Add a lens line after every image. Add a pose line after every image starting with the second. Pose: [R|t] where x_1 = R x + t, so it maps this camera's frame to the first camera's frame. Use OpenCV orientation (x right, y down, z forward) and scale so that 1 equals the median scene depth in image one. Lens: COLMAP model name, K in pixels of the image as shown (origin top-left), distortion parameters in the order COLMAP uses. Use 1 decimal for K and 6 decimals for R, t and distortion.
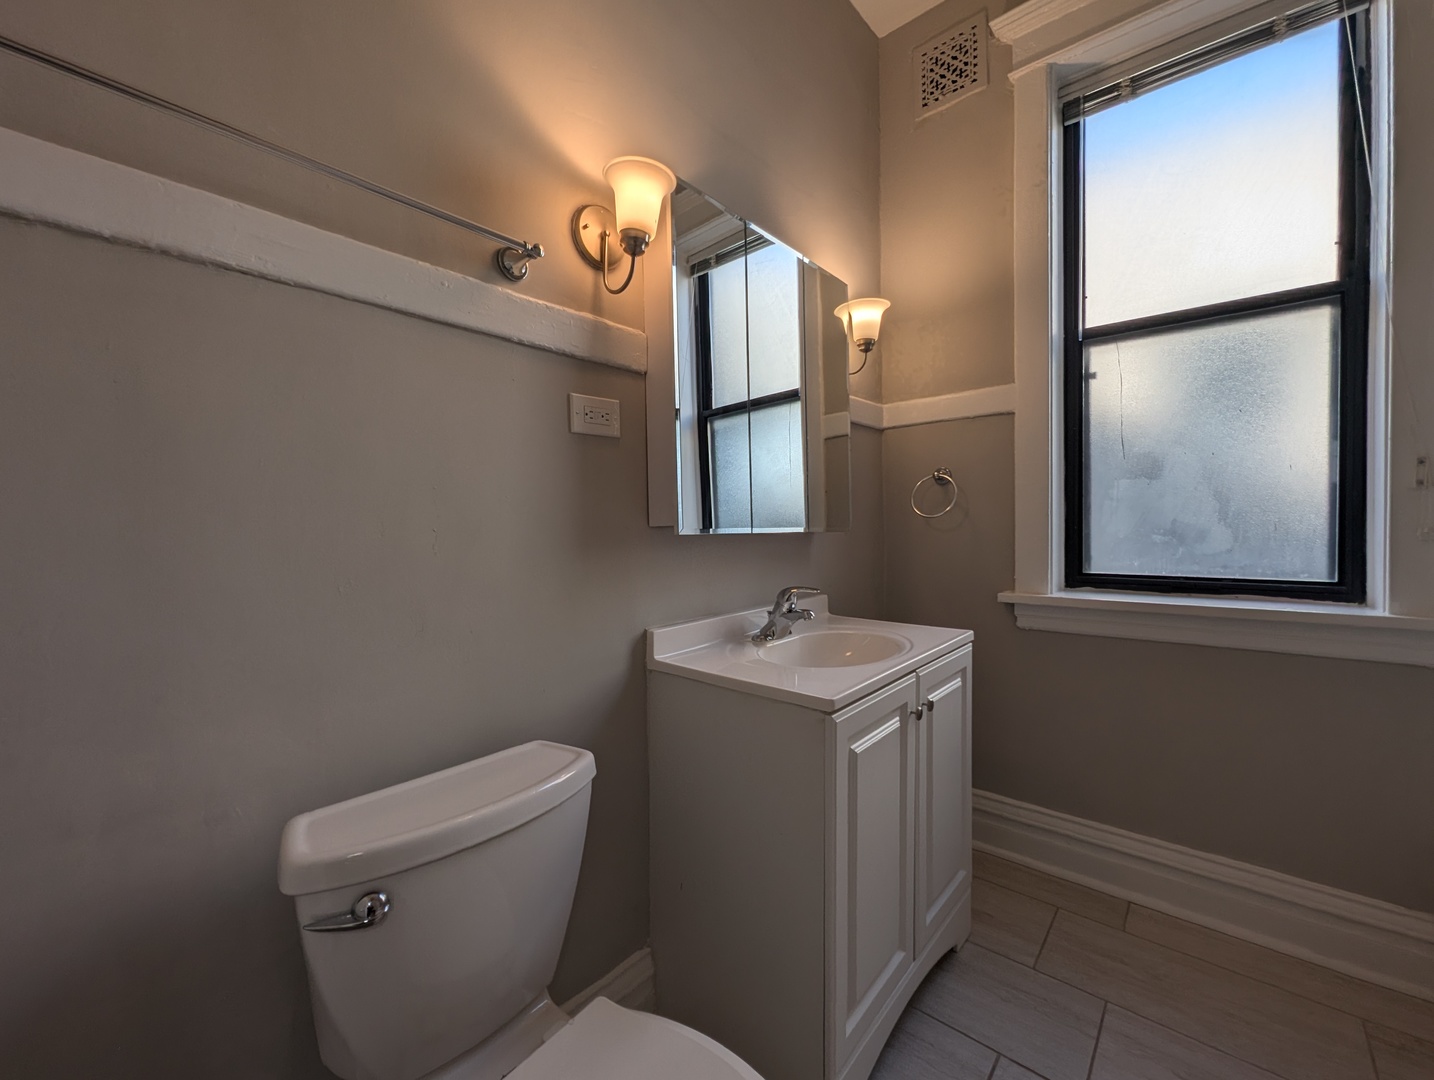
lens RADIAL K [[592.2, 0, 716.9], [0, 592.2, 538.0], [0, 0, 1]] dist [0.002037, -0.000441]
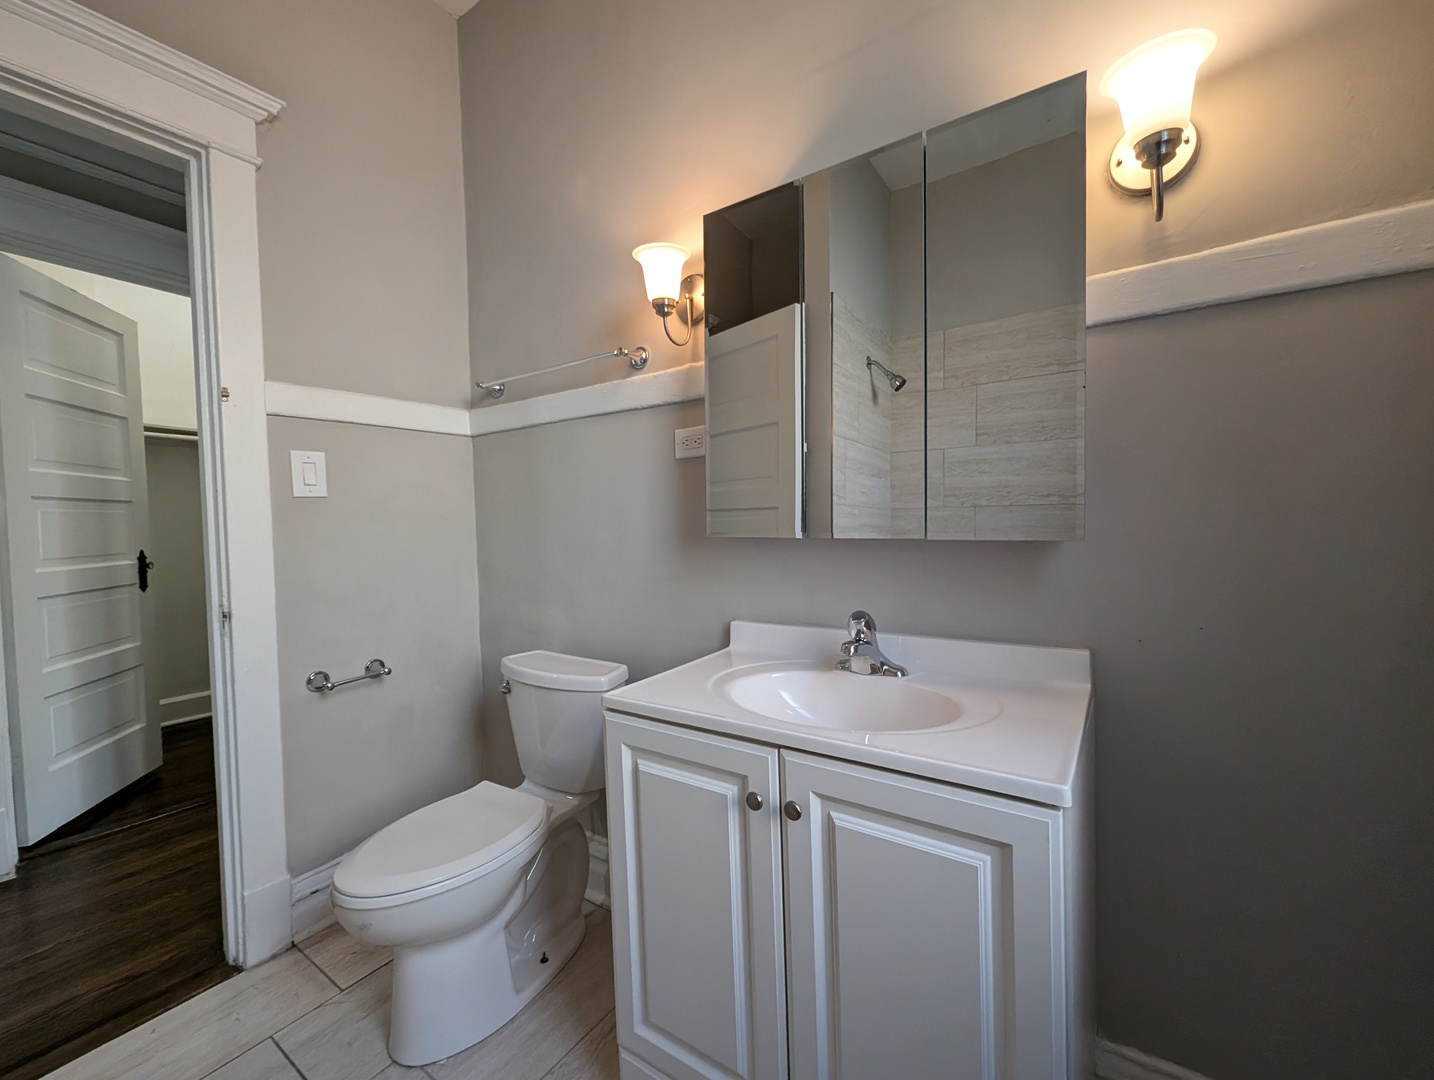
lens RADIAL K [[592.2, 0, 716.9], [0, 592.2, 538.0], [0, 0, 1]] dist [0.002037, -0.000441]
pose [[0.114496, 0.051820, -0.992071, 1.125607], [-0.002004, 0.998649, 0.051932, -0.069086], [0.993422, -0.003958, 0.114445, 0.939602]]
